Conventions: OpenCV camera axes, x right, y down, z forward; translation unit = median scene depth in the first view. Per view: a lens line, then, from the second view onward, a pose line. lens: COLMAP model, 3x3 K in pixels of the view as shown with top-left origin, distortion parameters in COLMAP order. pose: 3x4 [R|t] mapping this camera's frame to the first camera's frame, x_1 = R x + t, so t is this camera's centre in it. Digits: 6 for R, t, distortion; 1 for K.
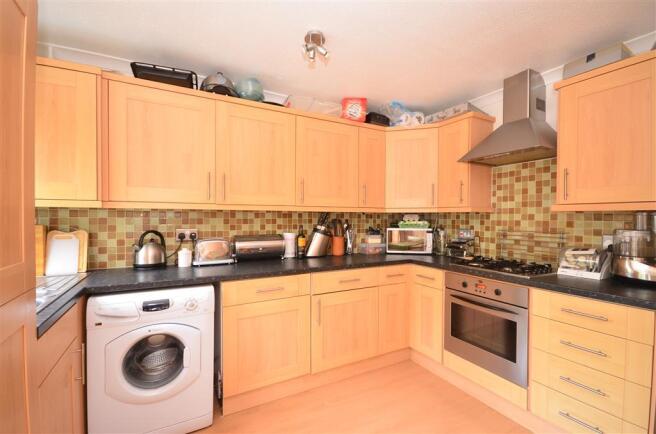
lens RADIAL K [[302.0, 0, 324.8], [0, 302.0, 217.7], [0, 0, 1]] dist [-0.001287, -0.000329]
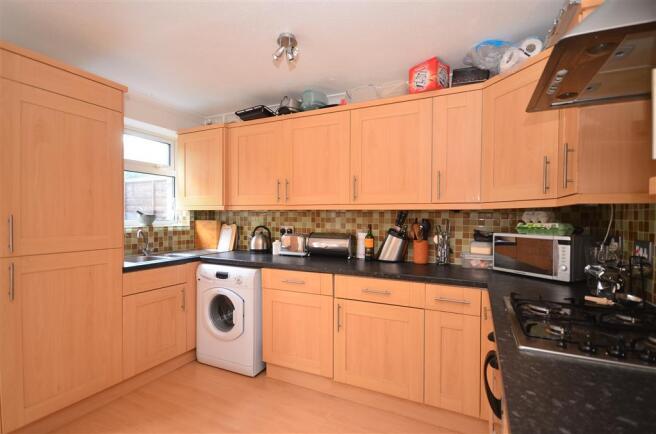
lens RADIAL K [[302.0, 0, 324.8], [0, 302.0, 217.7], [0, 0, 1]] dist [-0.001287, -0.000329]
pose [[0.576116, 0.001454, -0.817367, 0.646776], [-0.005230, 0.999985, -0.001908, 0.005948], [0.817351, 0.005374, 0.576115, 0.382395]]
